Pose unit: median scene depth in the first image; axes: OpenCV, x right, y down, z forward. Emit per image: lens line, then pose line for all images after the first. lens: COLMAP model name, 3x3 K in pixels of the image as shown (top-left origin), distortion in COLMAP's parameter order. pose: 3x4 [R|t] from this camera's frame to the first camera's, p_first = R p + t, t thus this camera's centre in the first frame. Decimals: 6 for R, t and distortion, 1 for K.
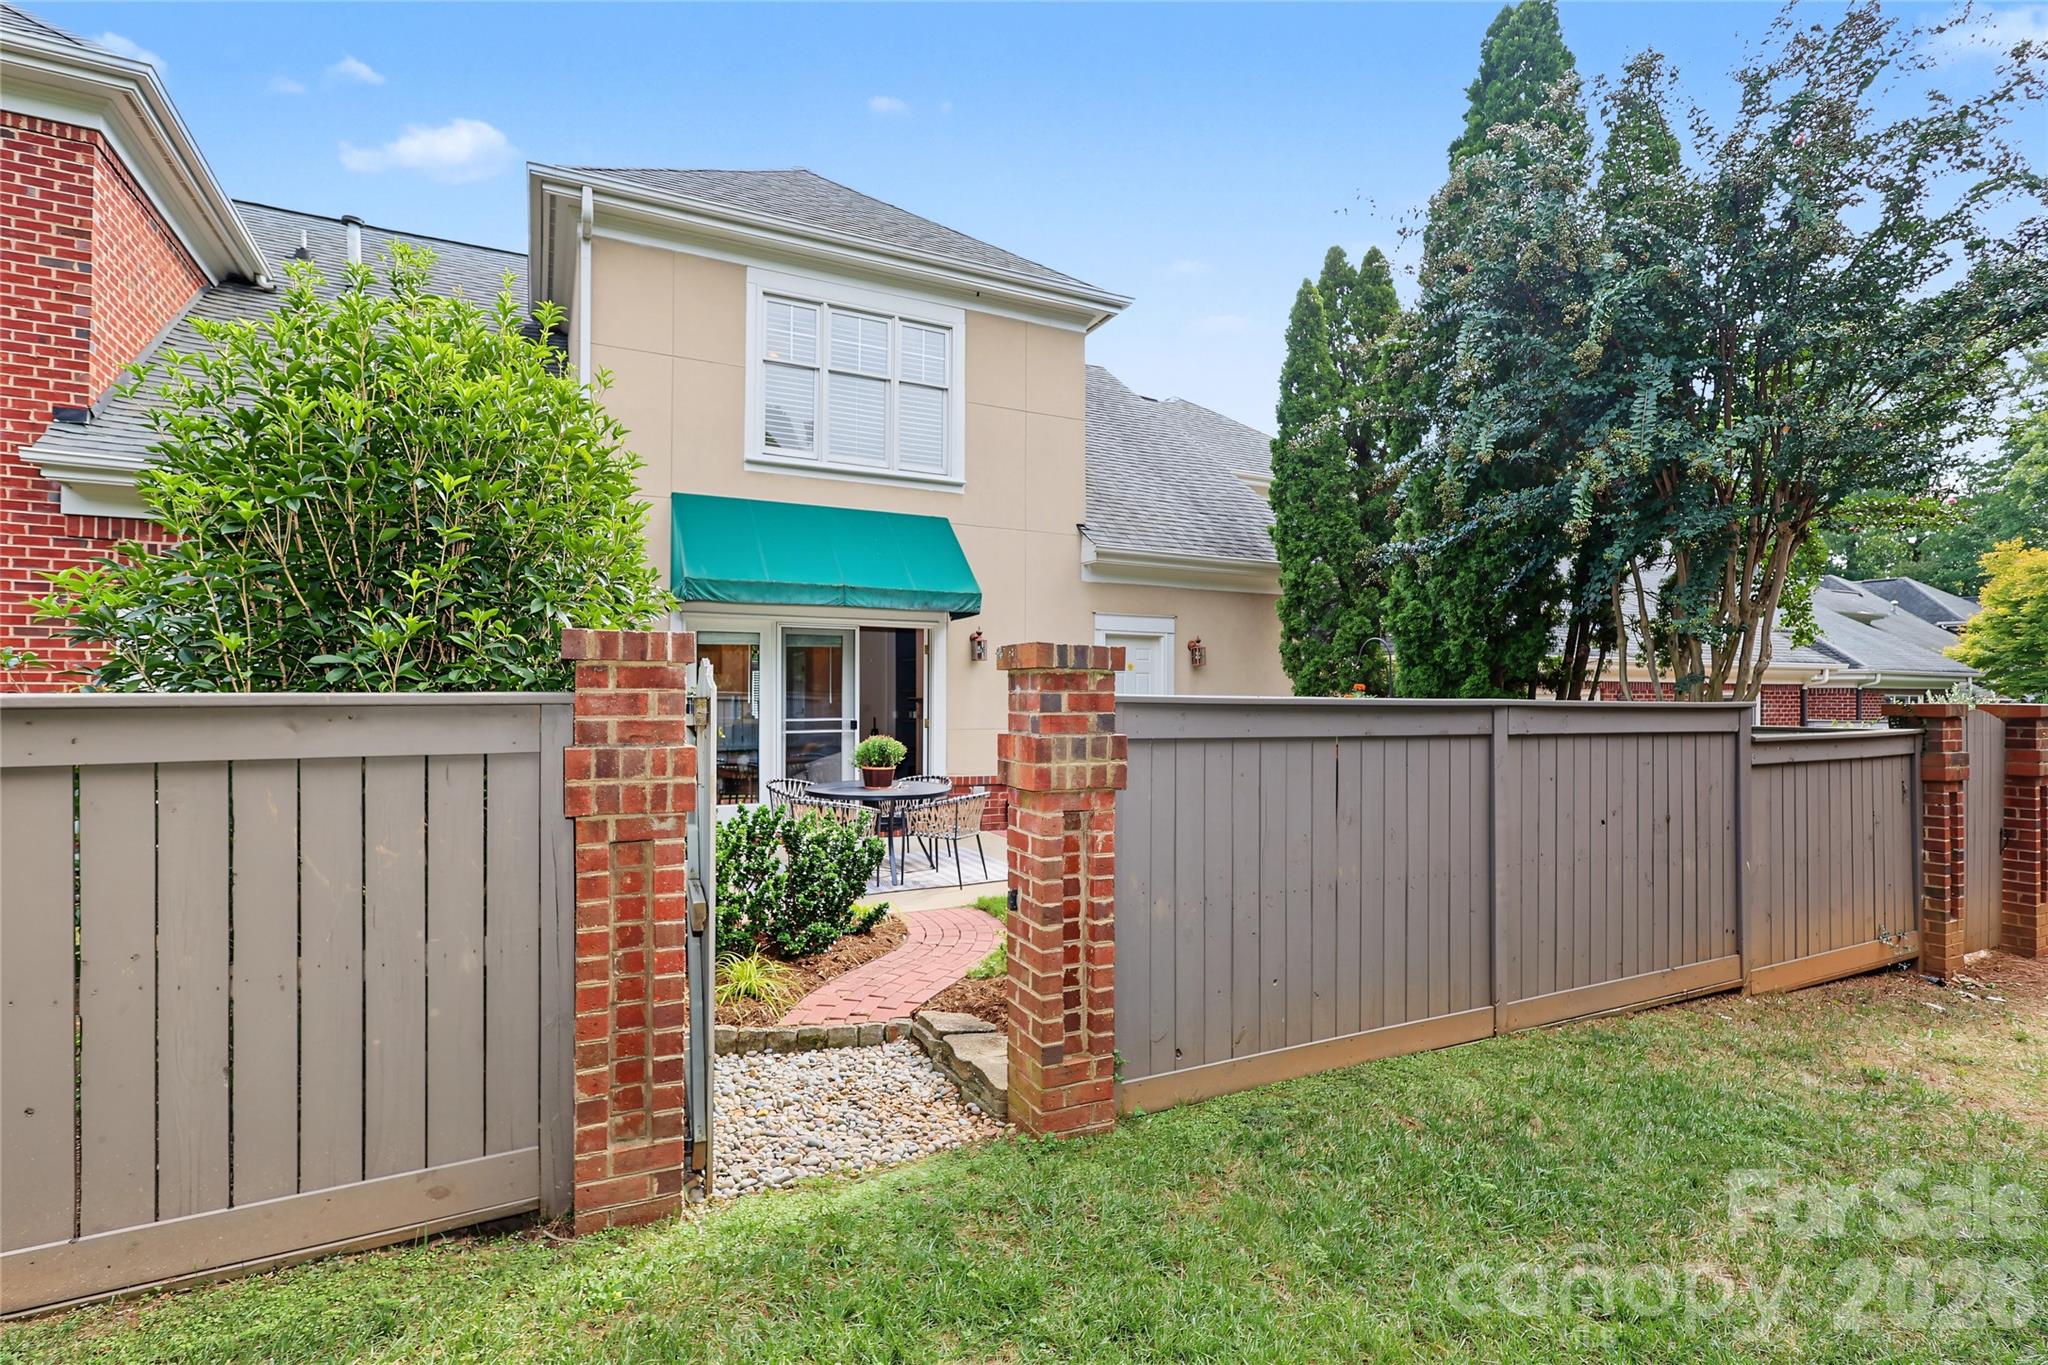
lens RADIAL K [[948.8, 0, 1024.0], [0, 948.8, 682.5], [0, 0, 1]] dist [0.006095, 0.000492]
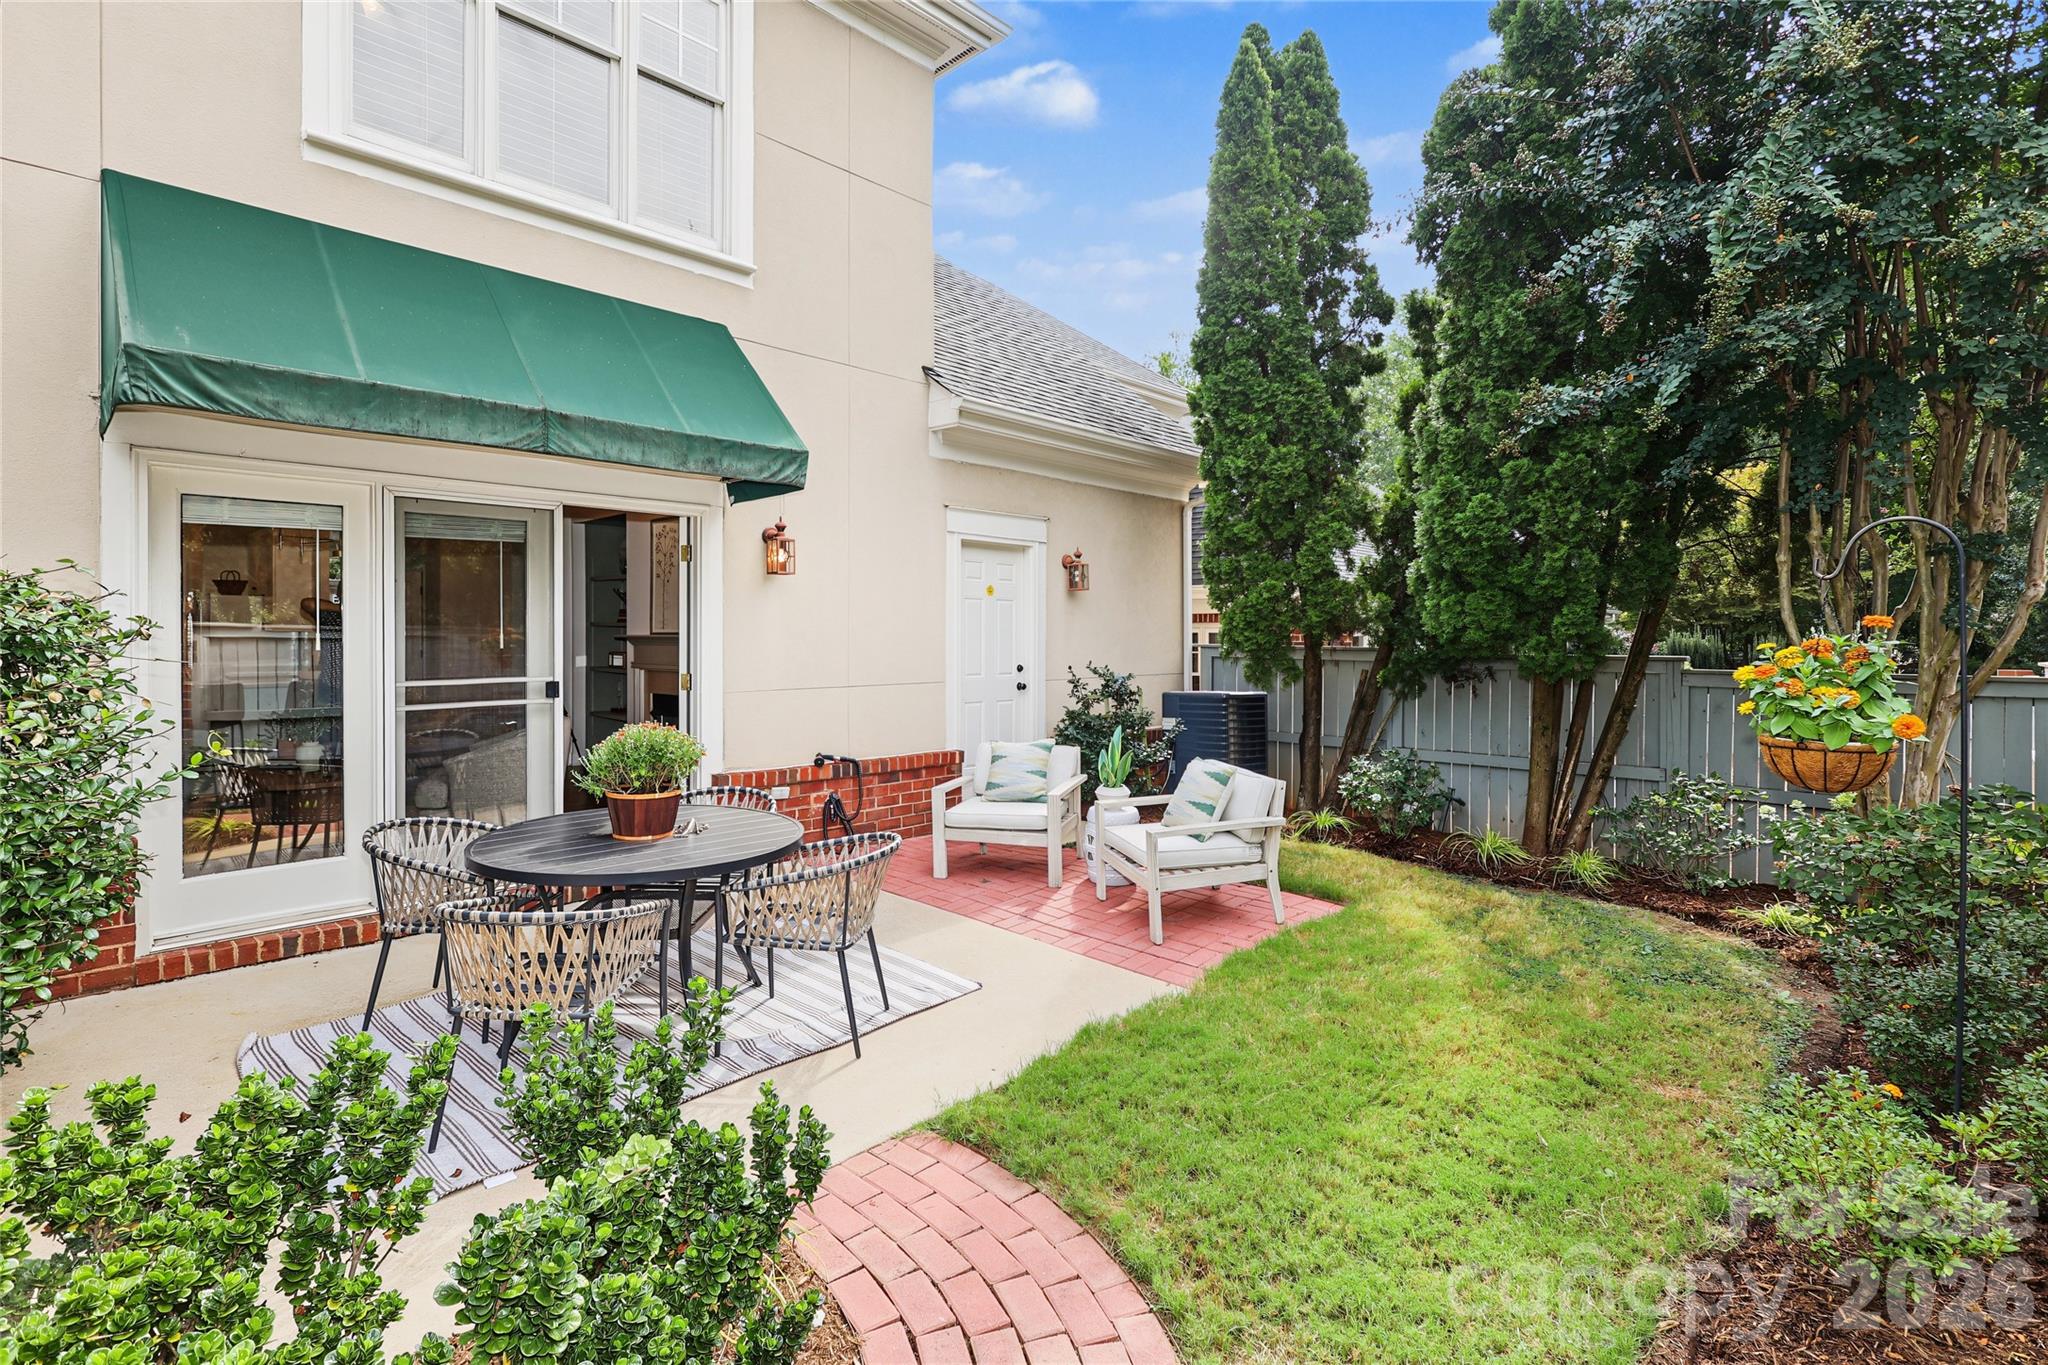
lens RADIAL K [[972.4, 0, 1028.2], [0, 972.4, 630.6], [0, 0, 1]] dist [-0.002347, -0.000629]
pose [[0.941296, -0.000060, 0.337583, -0.107563], [-0.004797, 0.999897, 0.013552, 0.003018], [-0.337549, -0.014375, 0.941198, 0.384201]]
